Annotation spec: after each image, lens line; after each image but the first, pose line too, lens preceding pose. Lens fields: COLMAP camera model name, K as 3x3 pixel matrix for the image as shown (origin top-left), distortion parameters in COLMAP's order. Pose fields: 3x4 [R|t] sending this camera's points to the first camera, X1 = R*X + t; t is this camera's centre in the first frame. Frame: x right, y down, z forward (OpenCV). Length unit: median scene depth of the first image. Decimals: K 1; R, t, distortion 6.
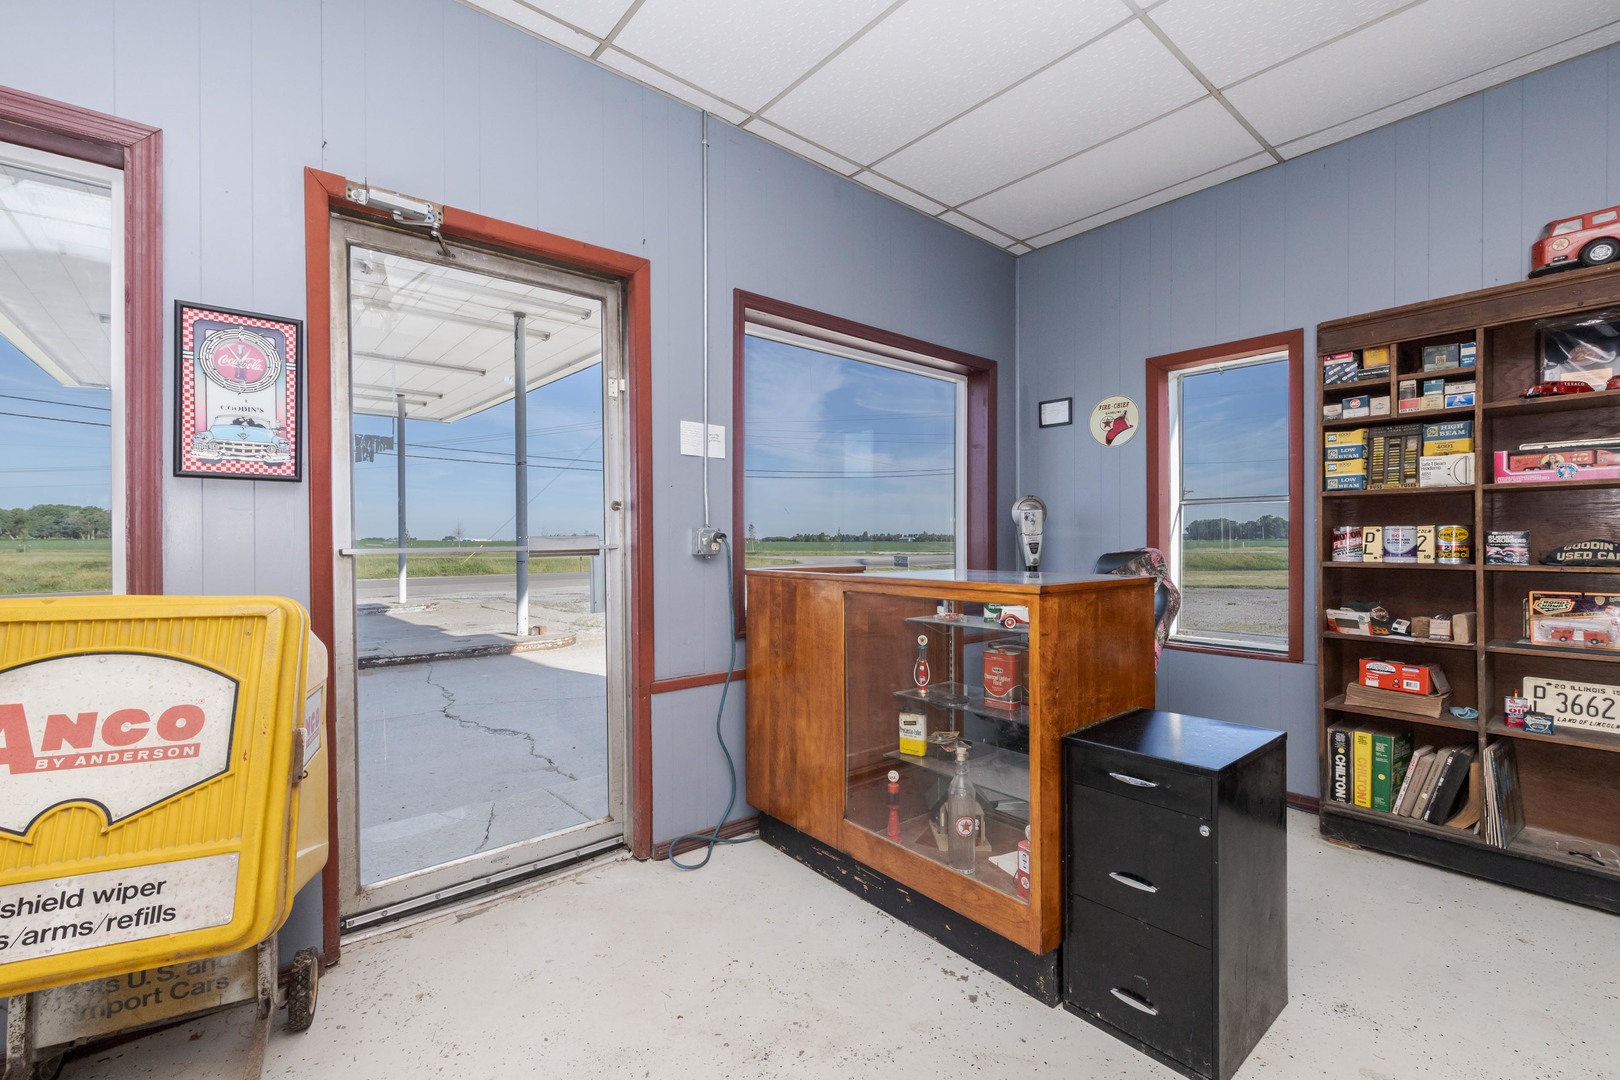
lens RADIAL K [[678.7, 0, 783.3], [0, 678.7, 542.1], [0, 0, 1]] dist [0.001726, -0.000166]
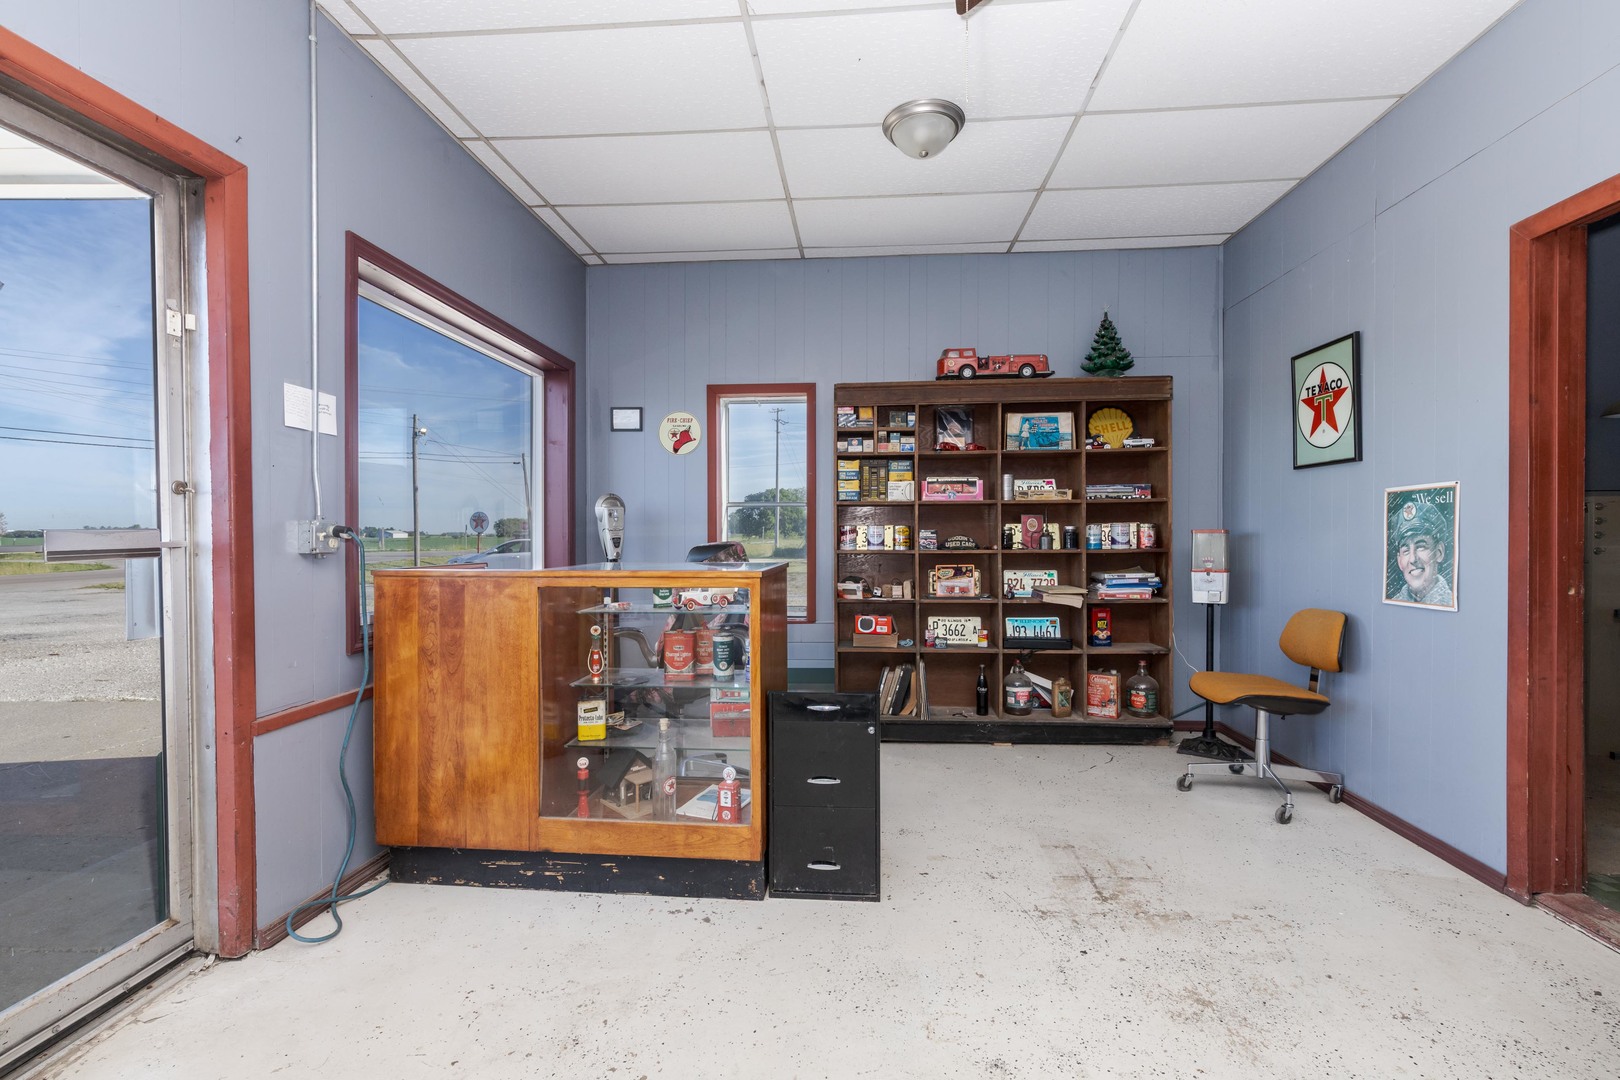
lens RADIAL K [[678.7, 0, 804.5], [0, 678.7, 542.9], [0, 0, 1]] dist [0.001726, -0.000166]
pose [[0.717659, -0.008508, 0.696343, -0.283621], [0.002342, 0.999949, 0.009803, -0.000600], [-0.696391, -0.005404, 0.717643, 0.019507]]
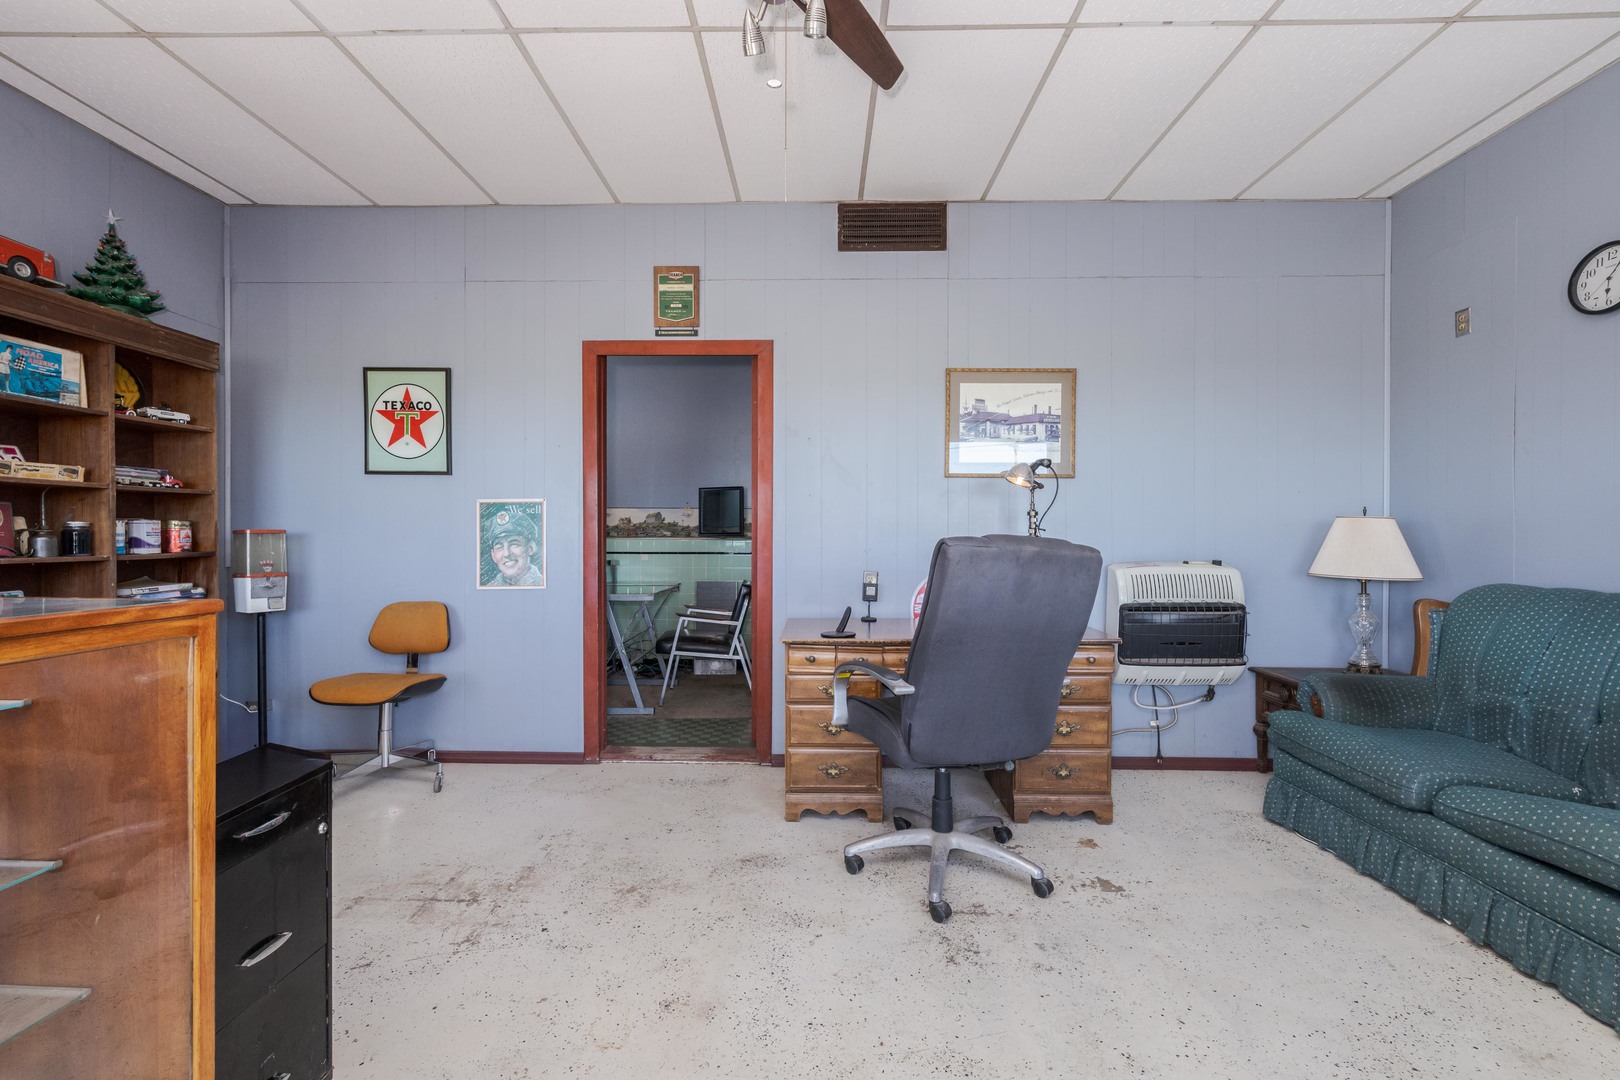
lens RADIAL K [[678.7, 0, 823.1], [0, 678.7, 540.5], [0, 0, 1]] dist [0.001726, -0.000166]
pose [[-0.736555, -0.002411, 0.676373, -0.320106], [0.001093, 0.999988, 0.004755, 0.003786], [-0.676377, 0.004242, -0.736544, 0.787084]]
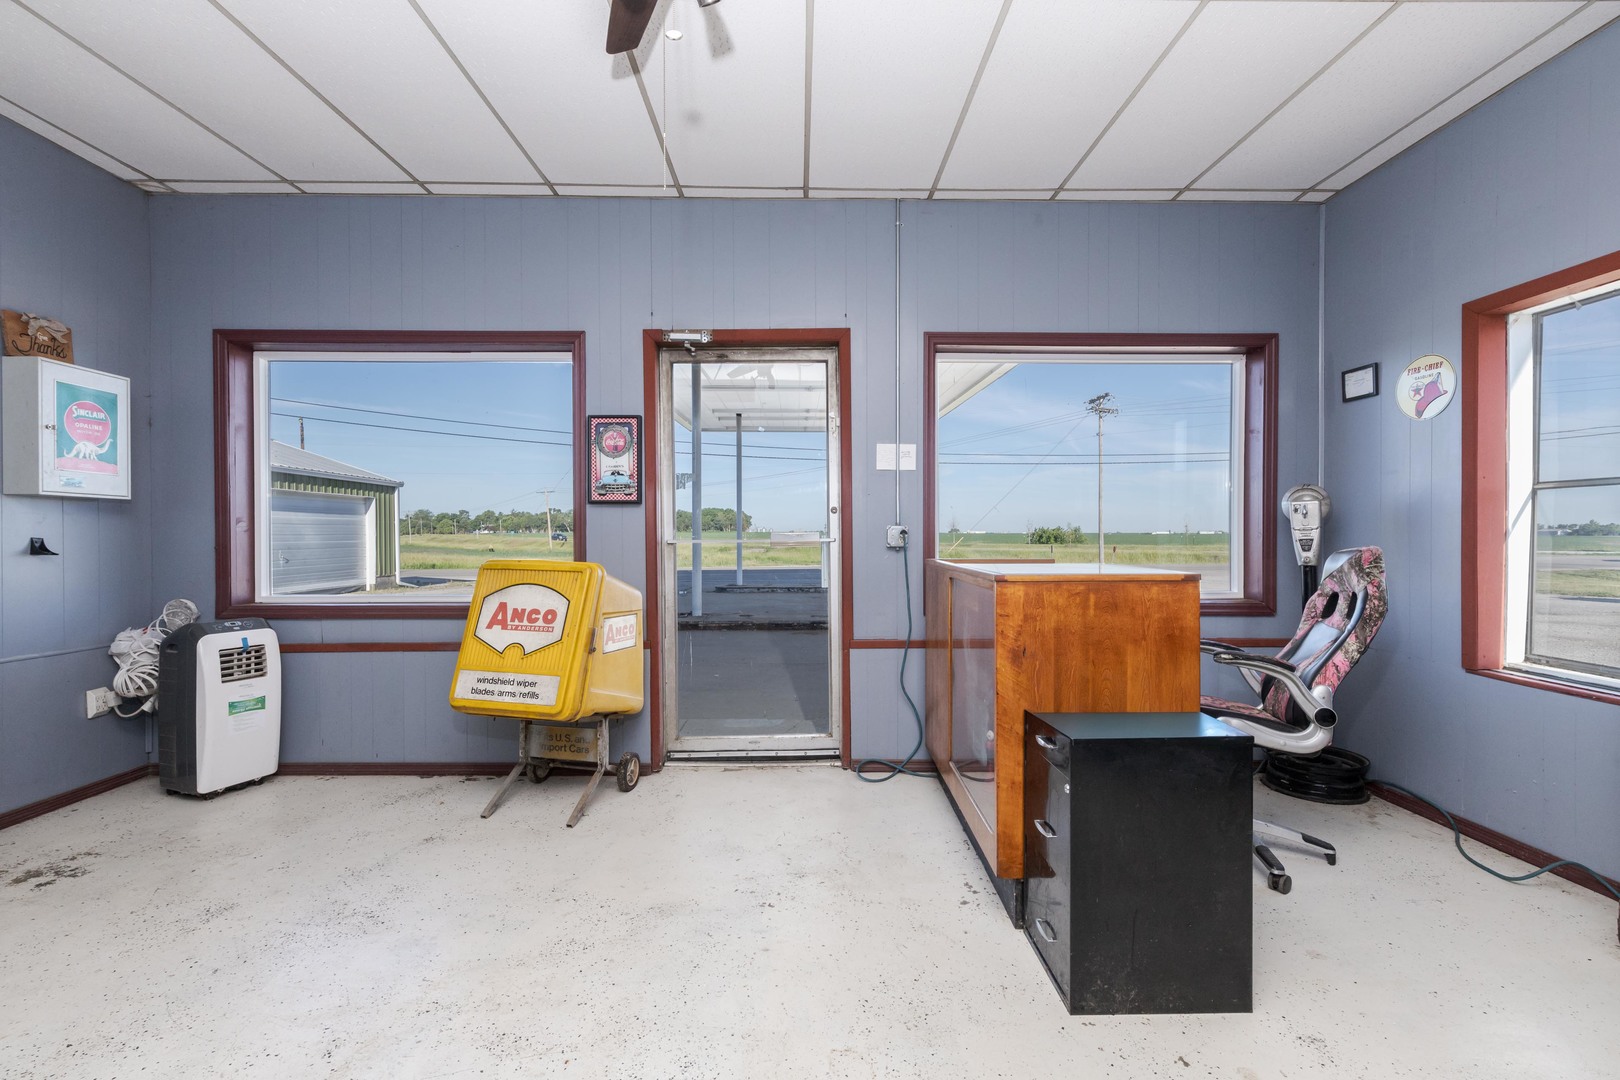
lens RADIAL K [[678.7, 0, 823.2], [0, 678.7, 543.3], [0, 0, 1]] dist [0.001726, -0.000166]
pose [[0.784099, 0.010031, -0.620555, 0.609844], [-0.002617, 0.999914, 0.012857, -0.004016], [0.620630, -0.008458, 0.784058, -0.097698]]
